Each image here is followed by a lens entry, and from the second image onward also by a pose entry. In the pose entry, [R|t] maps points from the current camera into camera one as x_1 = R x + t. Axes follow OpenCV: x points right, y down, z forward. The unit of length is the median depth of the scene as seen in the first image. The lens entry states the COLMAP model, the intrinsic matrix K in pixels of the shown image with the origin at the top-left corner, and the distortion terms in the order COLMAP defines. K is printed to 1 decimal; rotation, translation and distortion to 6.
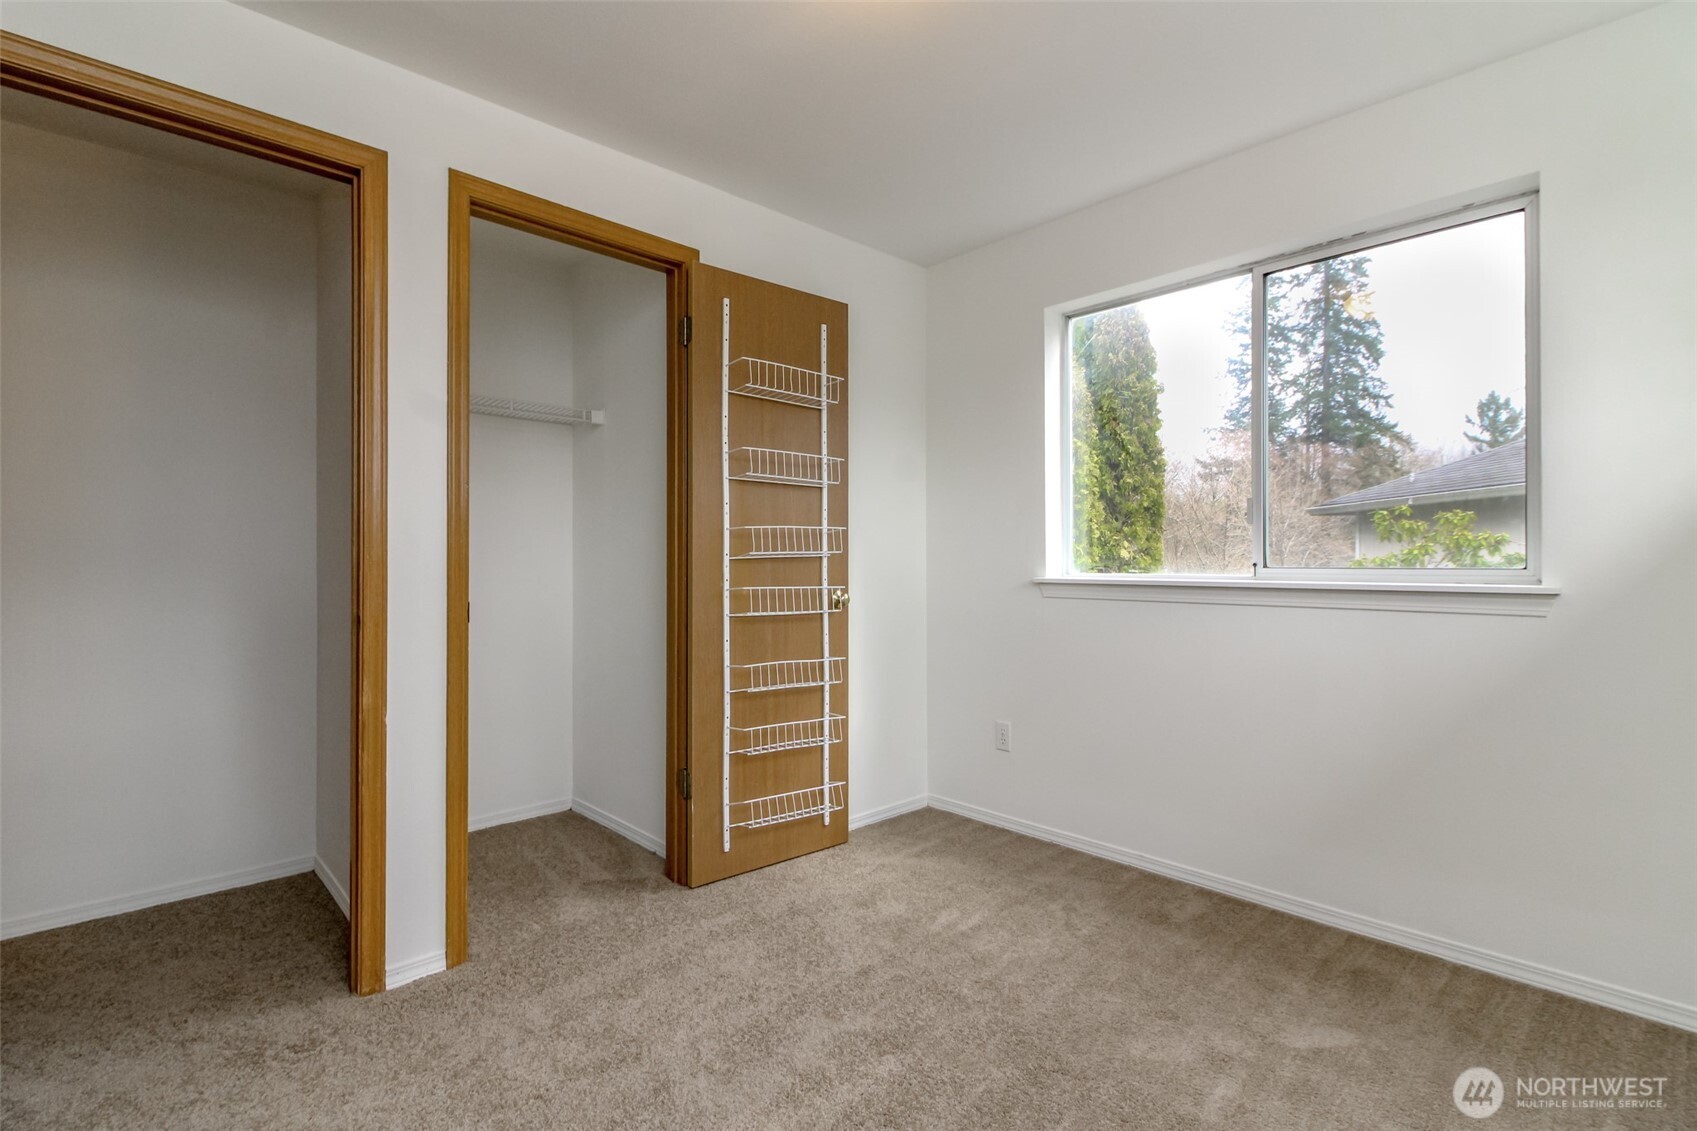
lens RADIAL K [[785.2, 0, 848.5], [0, 785.2, 565.5], [0, 0, 1]] dist [-0.001355, -0.000591]
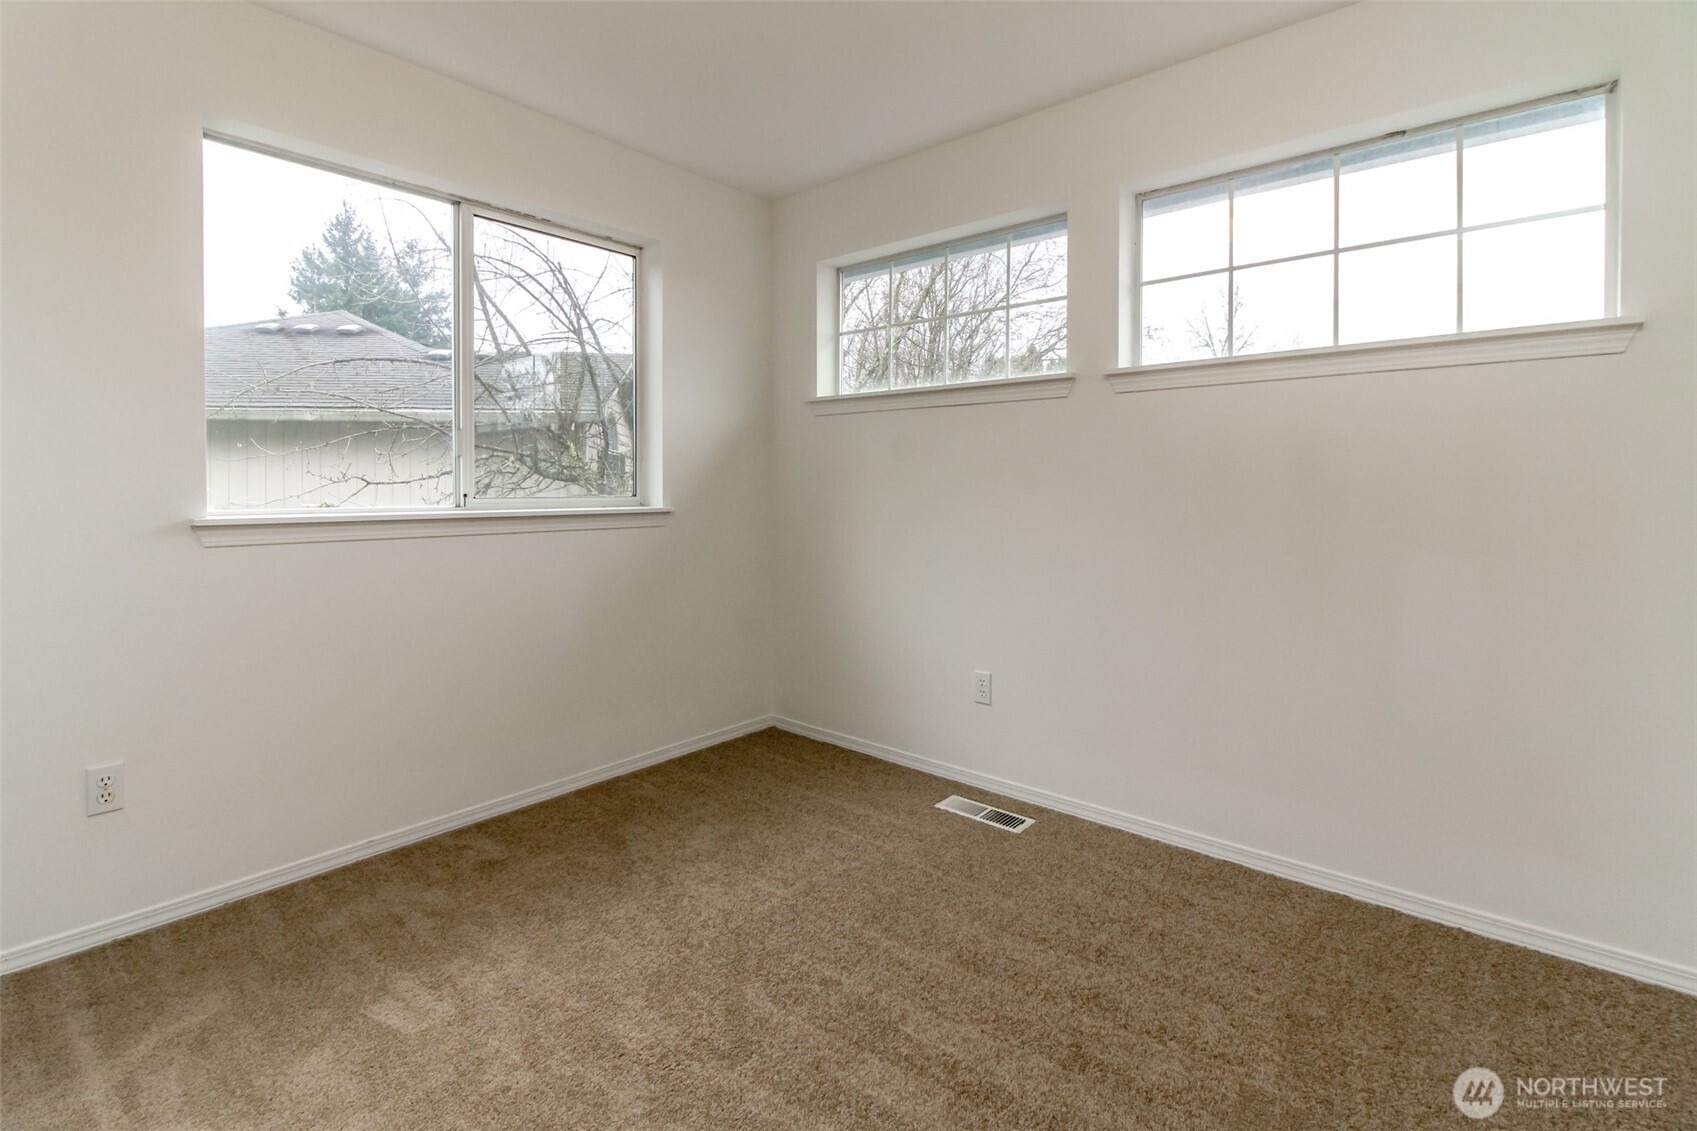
lens RADIAL K [[820.4, 0, 852.5], [0, 820.4, 499.6], [0, 0, 1]] dist [0.001704, 0.000372]
pose [[-0.134706, -0.010054, 0.990835, -0.603068], [0.010212, 0.999881, 0.011534, -0.002681], [-0.990833, 0.011672, -0.134587, 0.641031]]
